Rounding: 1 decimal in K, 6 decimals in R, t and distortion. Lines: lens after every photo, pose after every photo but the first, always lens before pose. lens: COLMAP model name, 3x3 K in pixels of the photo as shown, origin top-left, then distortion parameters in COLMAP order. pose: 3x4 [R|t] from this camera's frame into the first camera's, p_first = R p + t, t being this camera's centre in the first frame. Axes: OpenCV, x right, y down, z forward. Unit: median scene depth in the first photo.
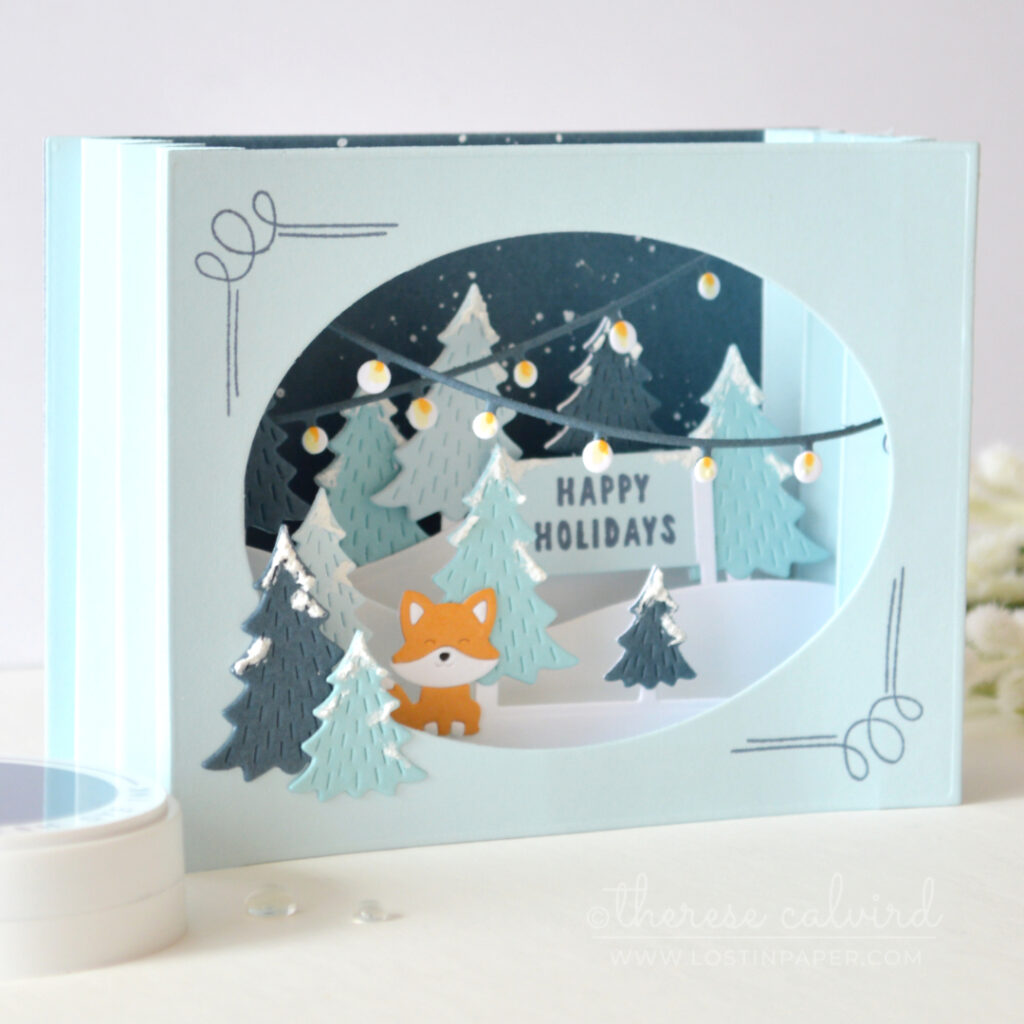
lens RADIAL K [[4759.8, 0, 482.7], [0, 4759.8, 511.8], [0, 0, 1]] dist [0.166346, 1.404700]
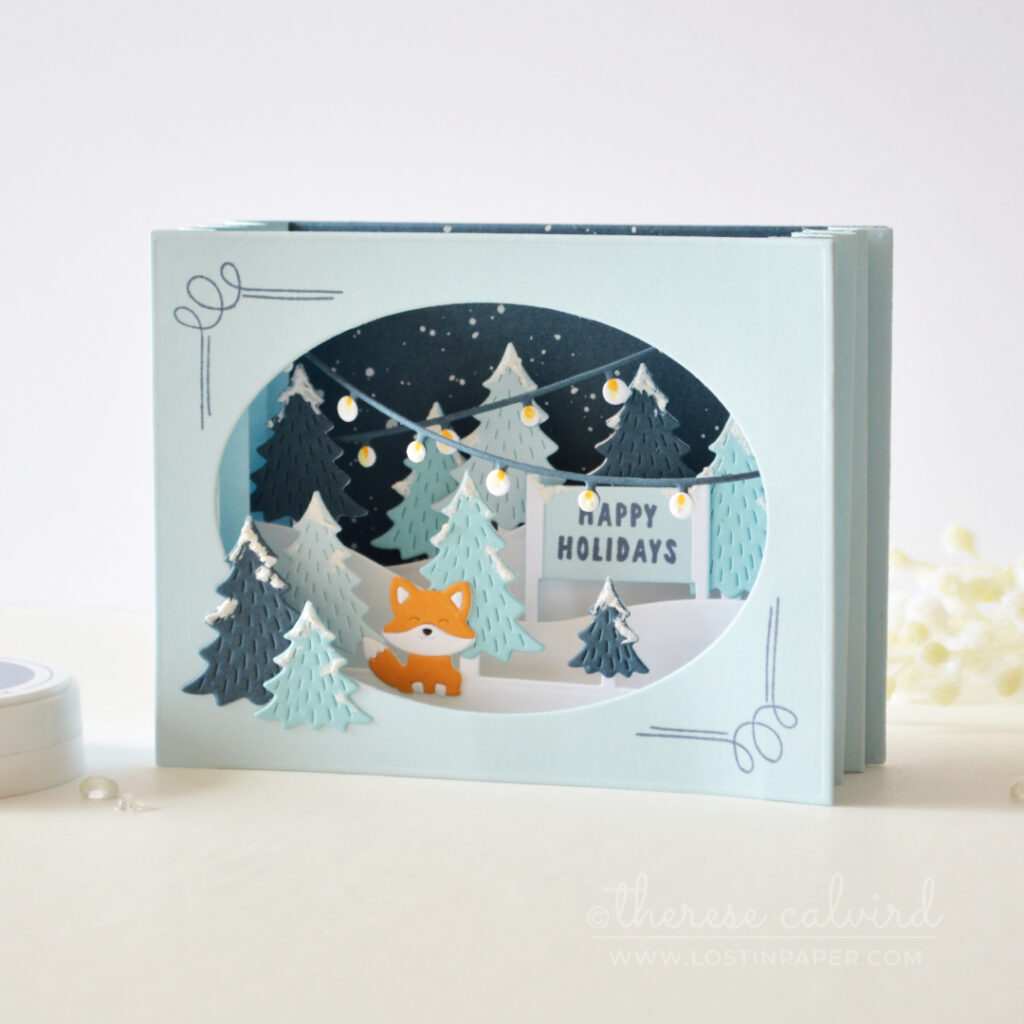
lens RADIAL K [[3830.6, 0, 573.8], [0, 3830.6, 511.7], [0, 0, 1]] dist [0.075590, 1.224136]
pose [[0.701308, 0.071330, -0.709281, 0.737245], [-0.074423, 0.996870, 0.026666, -0.031668], [0.708963, 0.034086, 0.704421, 0.298073]]
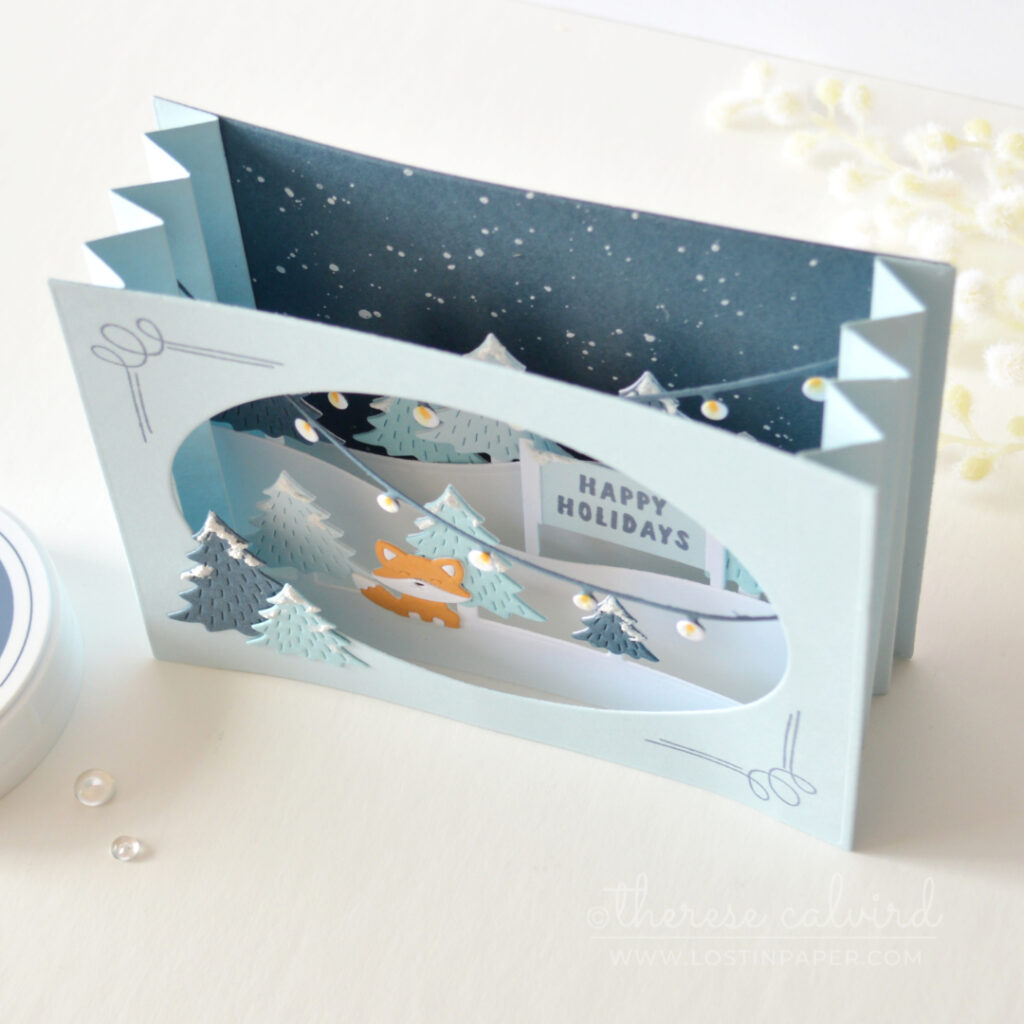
lens RADIAL K [[2615.1, 0, 466.9], [0, 2615.1, 511.5], [0, 0, 1]] dist [0.004766, -0.212836]
pose [[0.665101, 0.552411, -0.502477, 0.312029], [-0.005532, 0.676508, 0.736414, -0.454018], [0.746733, -0.487010, 0.453002, 0.713870]]
